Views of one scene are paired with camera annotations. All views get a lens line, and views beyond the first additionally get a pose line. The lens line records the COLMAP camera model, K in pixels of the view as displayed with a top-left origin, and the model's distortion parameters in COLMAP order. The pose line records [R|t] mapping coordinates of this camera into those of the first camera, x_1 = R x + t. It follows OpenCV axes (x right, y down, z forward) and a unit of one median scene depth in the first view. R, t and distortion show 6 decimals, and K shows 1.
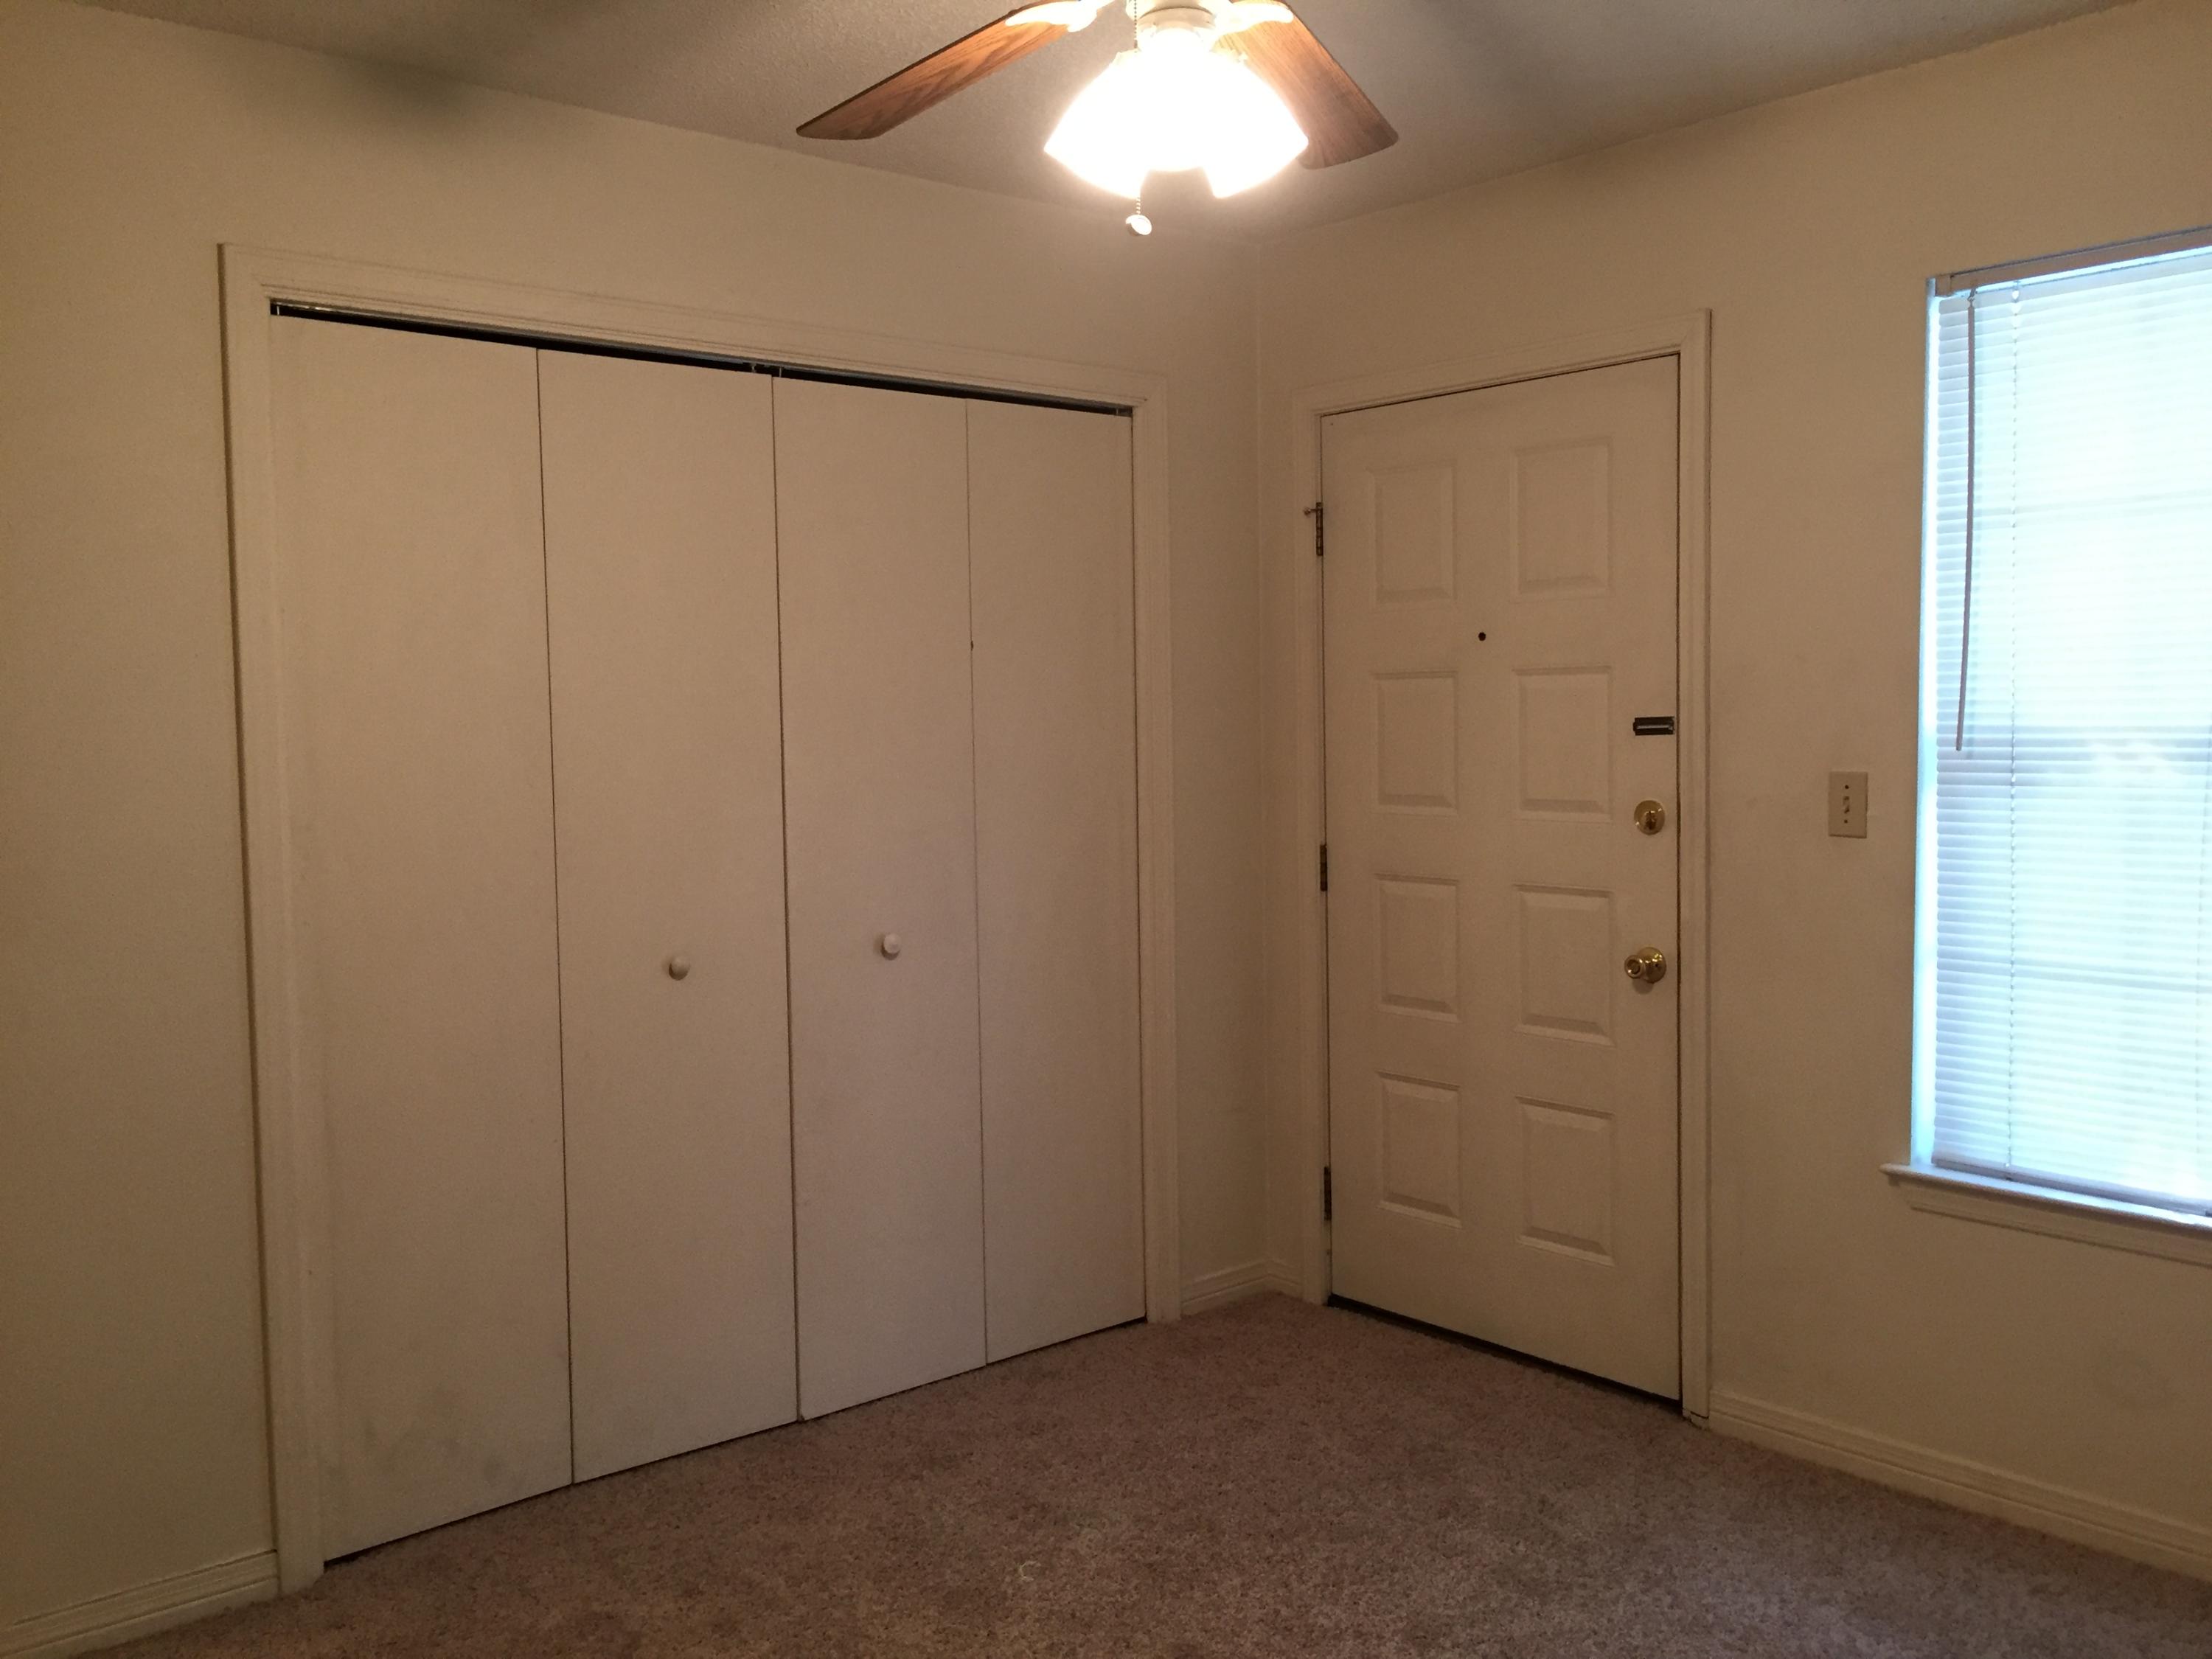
lens RADIAL K [[1907.3, 0, 1106.0], [0, 1907.3, 829.5], [0, 0, 1]] dist [0.098526, -0.138547]
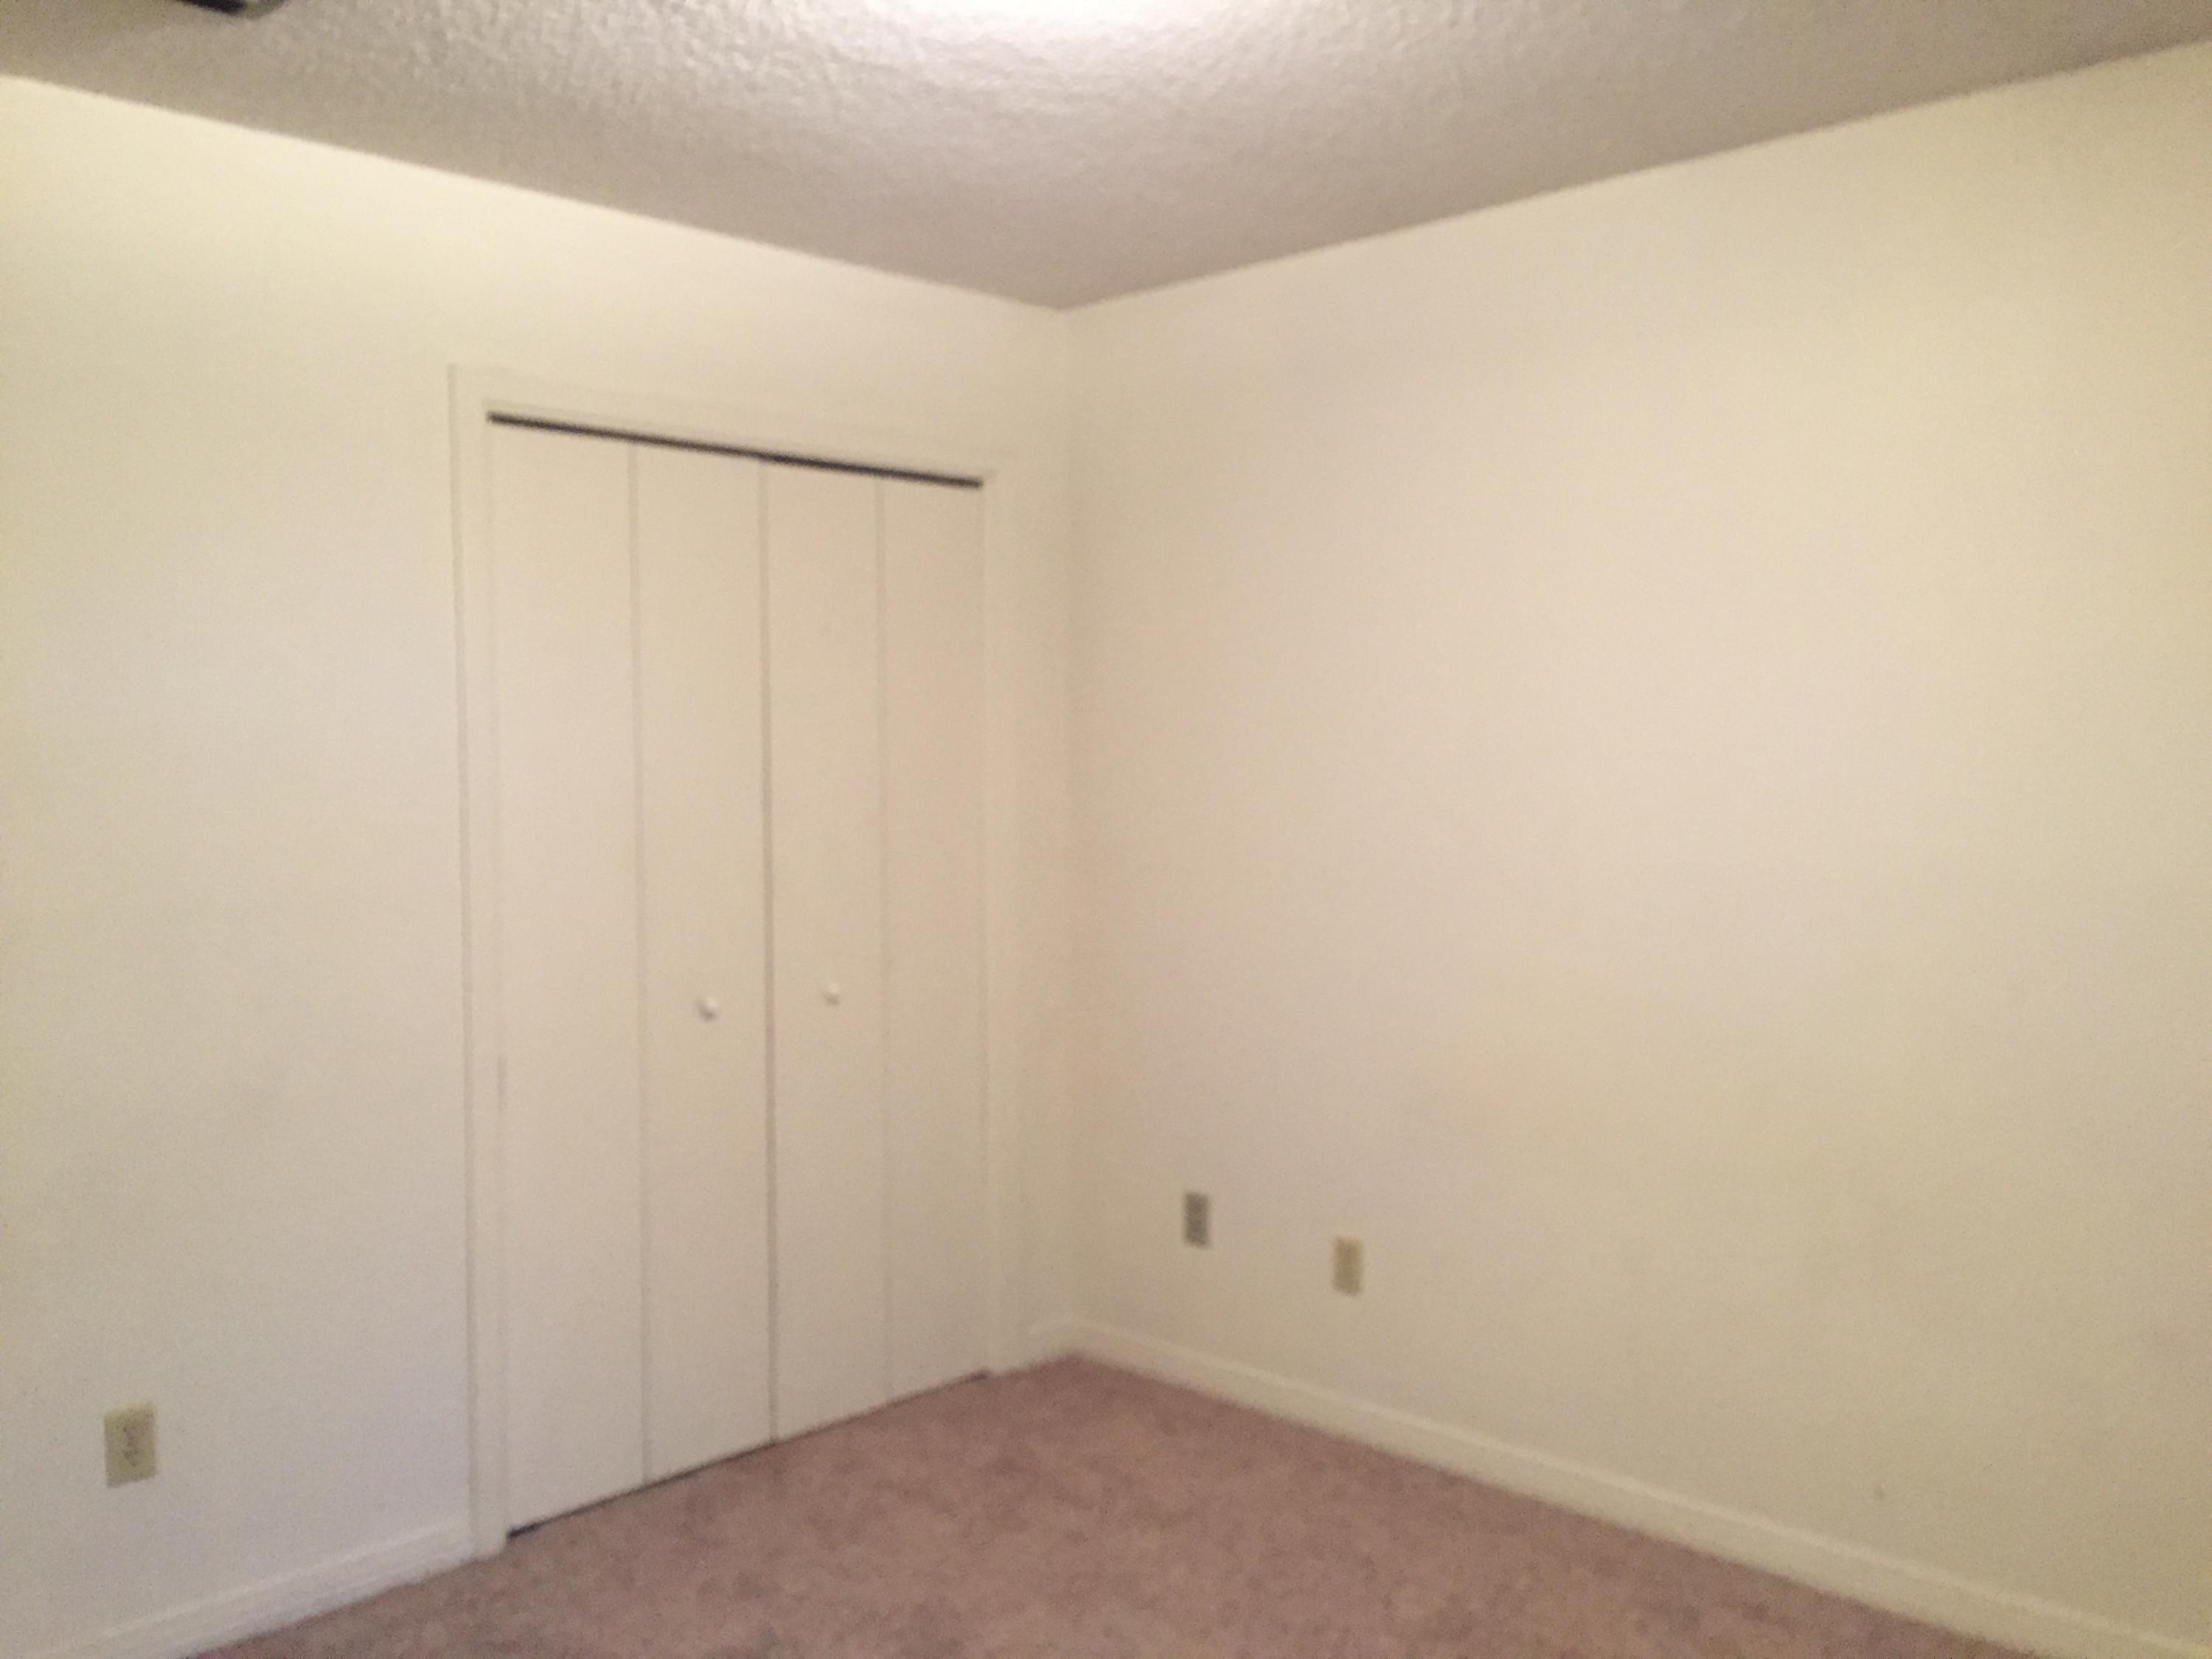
lens RADIAL K [[1907.3, 0, 1106.0], [0, 1907.3, 829.5], [0, 0, 1]] dist [0.098526, -0.138547]
pose [[0.993802, -0.001161, 0.111159, -0.114966], [0.004751, 0.999475, -0.032045, 0.006863], [-0.111063, 0.032374, 0.993286, -0.096646]]
